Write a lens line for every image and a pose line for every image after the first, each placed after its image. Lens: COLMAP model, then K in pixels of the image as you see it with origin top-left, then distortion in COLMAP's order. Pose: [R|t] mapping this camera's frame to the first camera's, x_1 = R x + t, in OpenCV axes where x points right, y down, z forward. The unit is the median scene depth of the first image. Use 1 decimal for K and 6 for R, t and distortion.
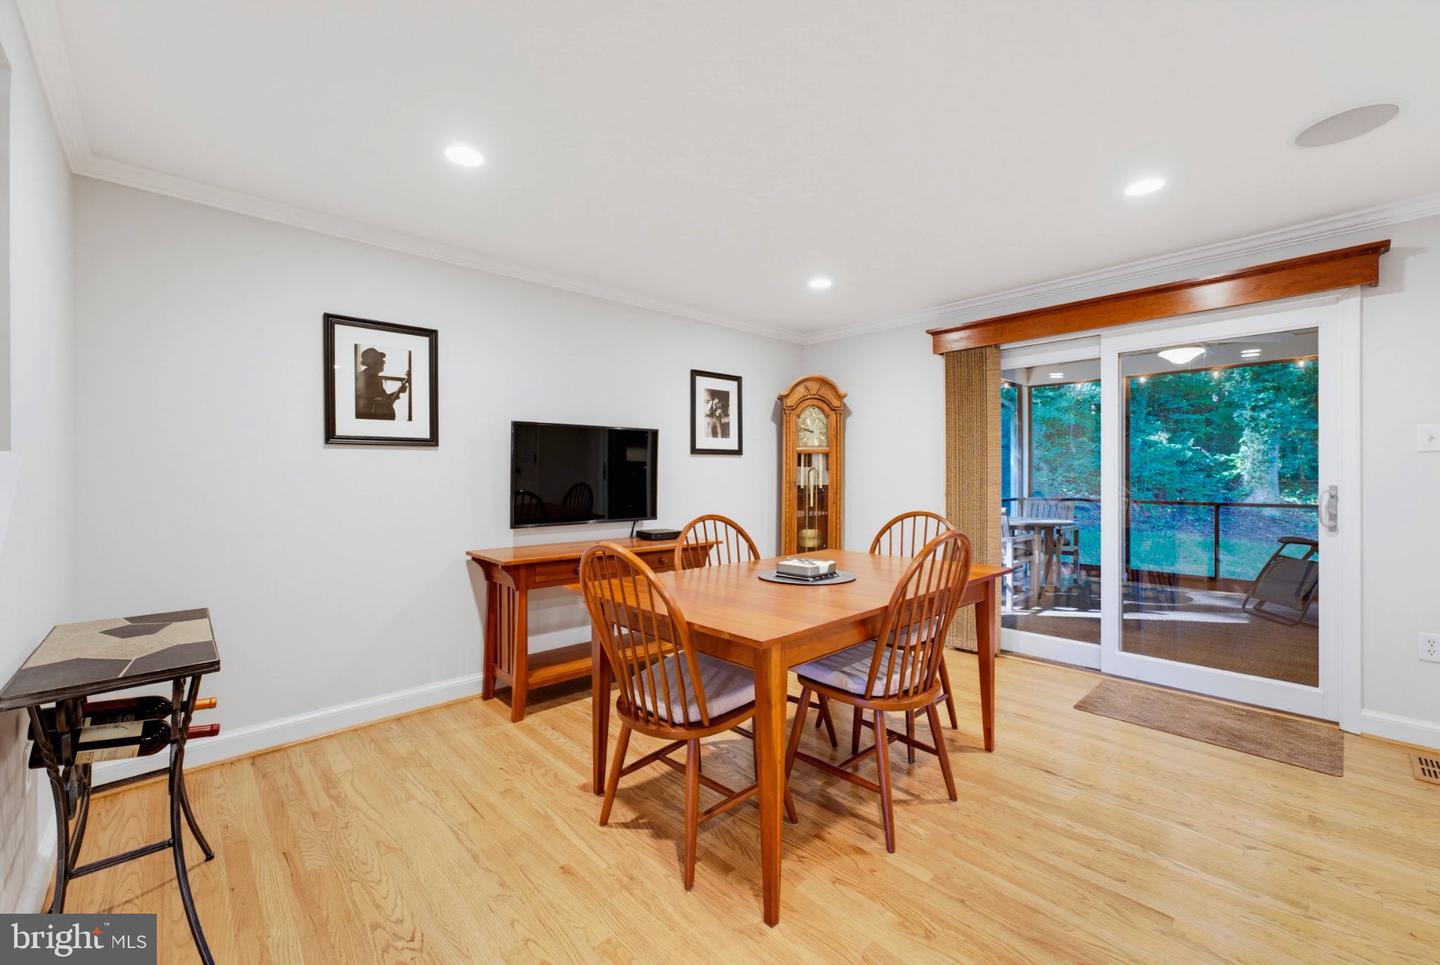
lens RADIAL K [[584.1, 0, 728.3], [0, 584.1, 480.2], [0, 0, 1]] dist [-0.013228, 0.008642]
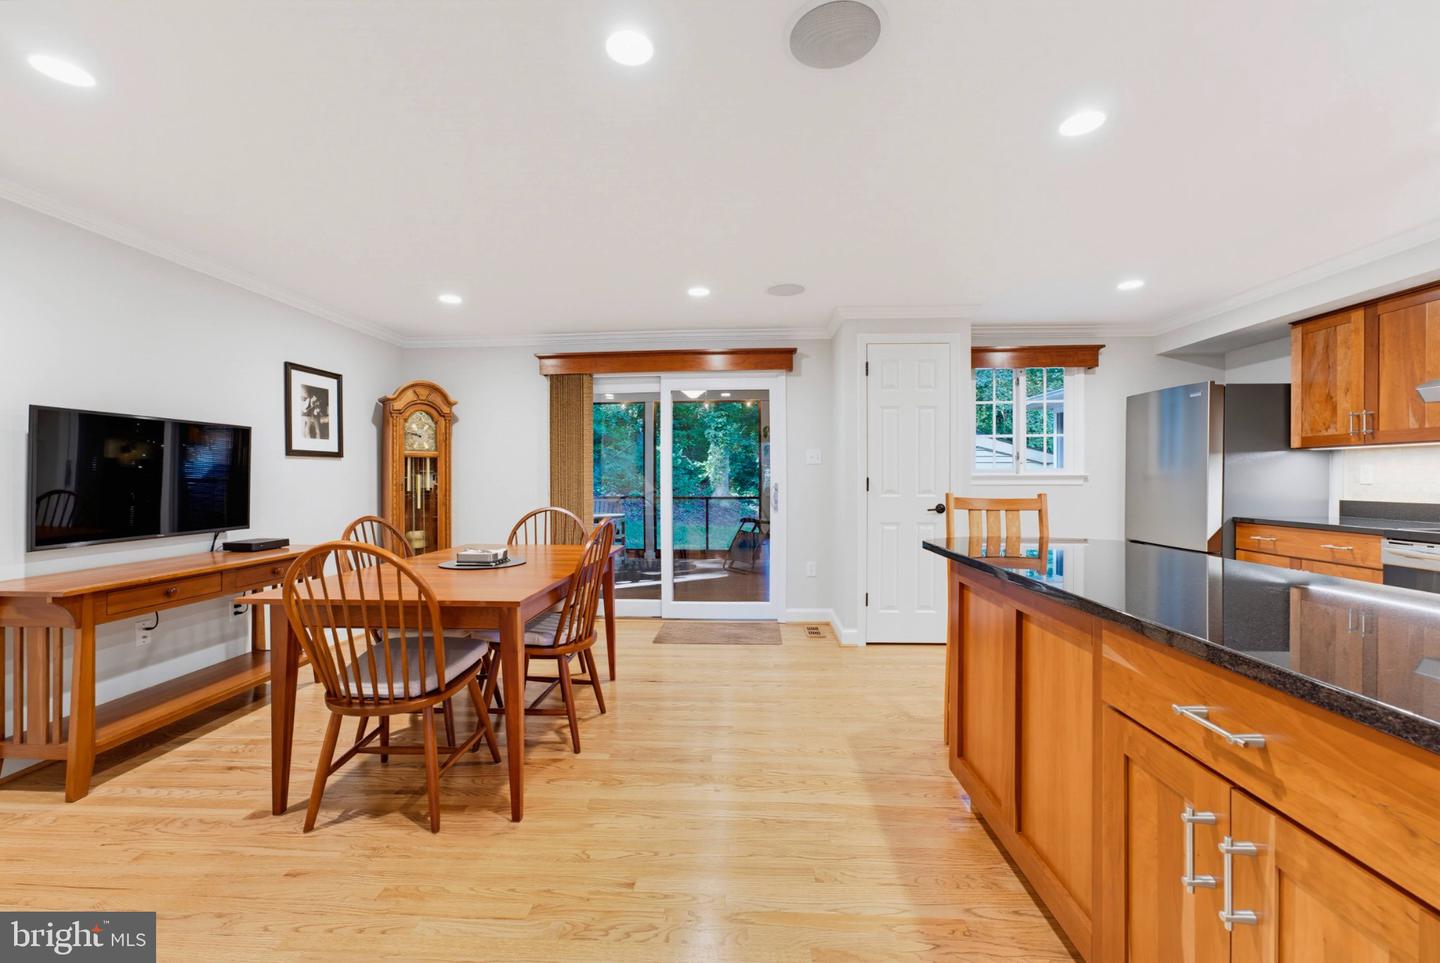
lens RADIAL K [[584.1, 0, 709.5], [0, 584.1, 477.4], [0, 0, 1]] dist [-0.013228, 0.008642]
pose [[0.740872, -0.004671, 0.671630, -0.208722], [0.012118, 0.999906, -0.006413, 0.002384], [-0.671537, 0.012890, 0.740859, -0.115999]]
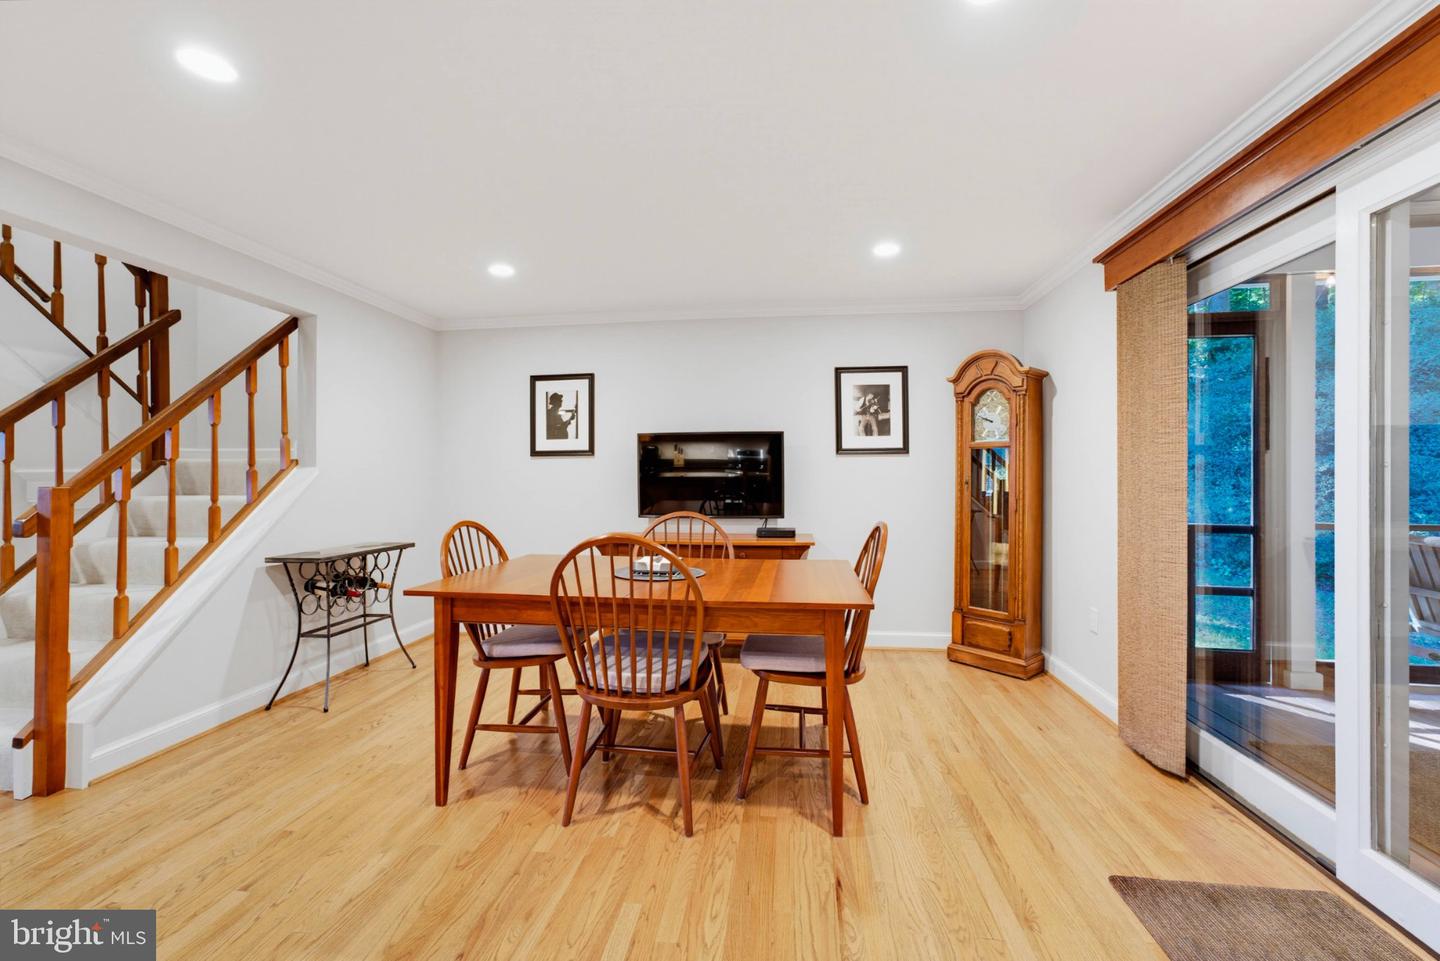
lens RADIAL K [[584.1, 0, 732.4], [0, 584.1, 482.0], [0, 0, 1]] dist [-0.013228, 0.008642]
pose [[0.640037, 0.003597, -0.768336, 0.658137], [-0.010825, 0.999932, -0.004337, 0.007916], [0.768268, 0.011093, 0.640032, 0.283257]]
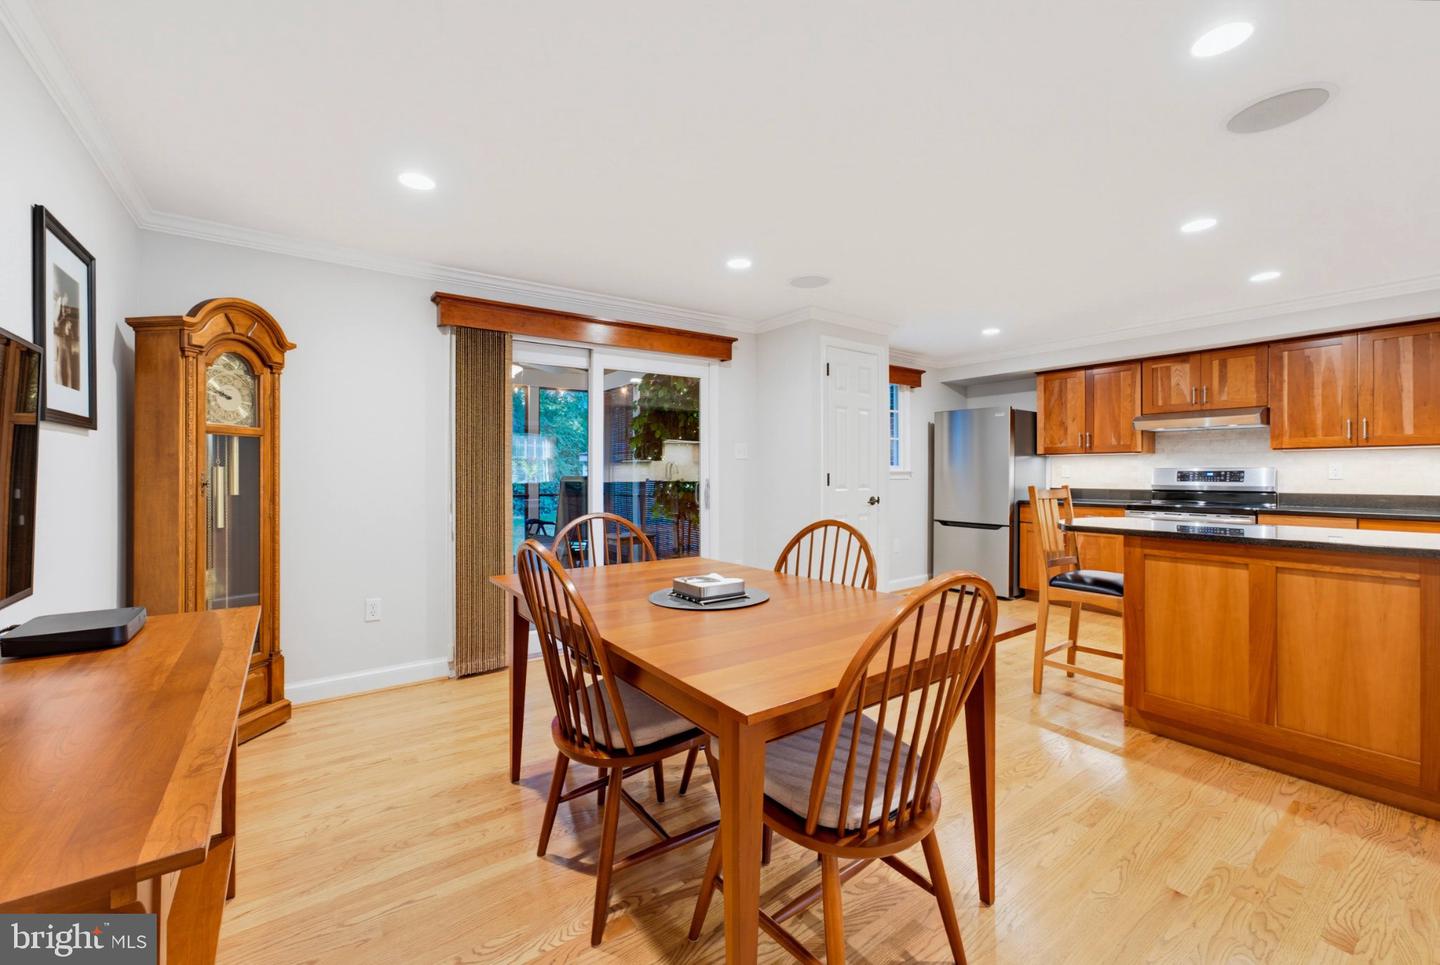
lens RADIAL K [[584.1, 0, 715.9], [0, 584.1, 475.0], [0, 0, 1]] dist [-0.013228, 0.008642]
pose [[0.151606, -0.007585, 0.988412, -0.440068], [0.011395, 0.999918, 0.005925, -0.005725], [-0.988375, 0.010365, 0.151680, 0.553886]]
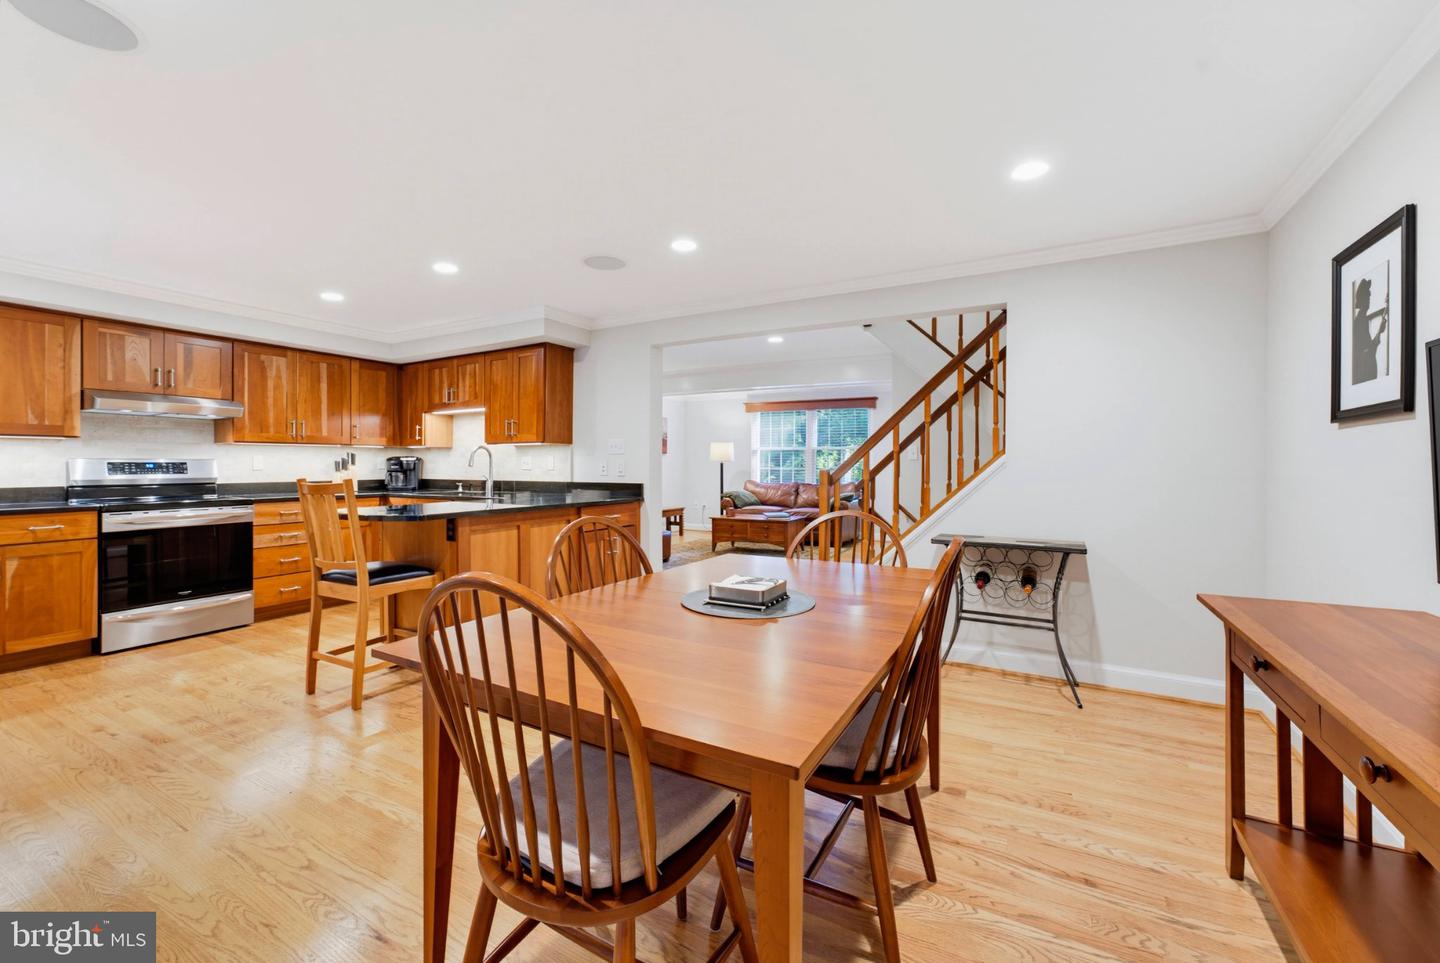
lens RADIAL K [[584.1, 0, 721.0], [0, 584.1, 465.6], [0, 0, 1]] dist [-0.013228, 0.008642]
pose [[-0.957711, -0.000270, -0.287731, 0.247811], [-0.004155, 0.999908, 0.012893, -0.007272], [0.287701, 0.013543, -0.957624, 1.095577]]
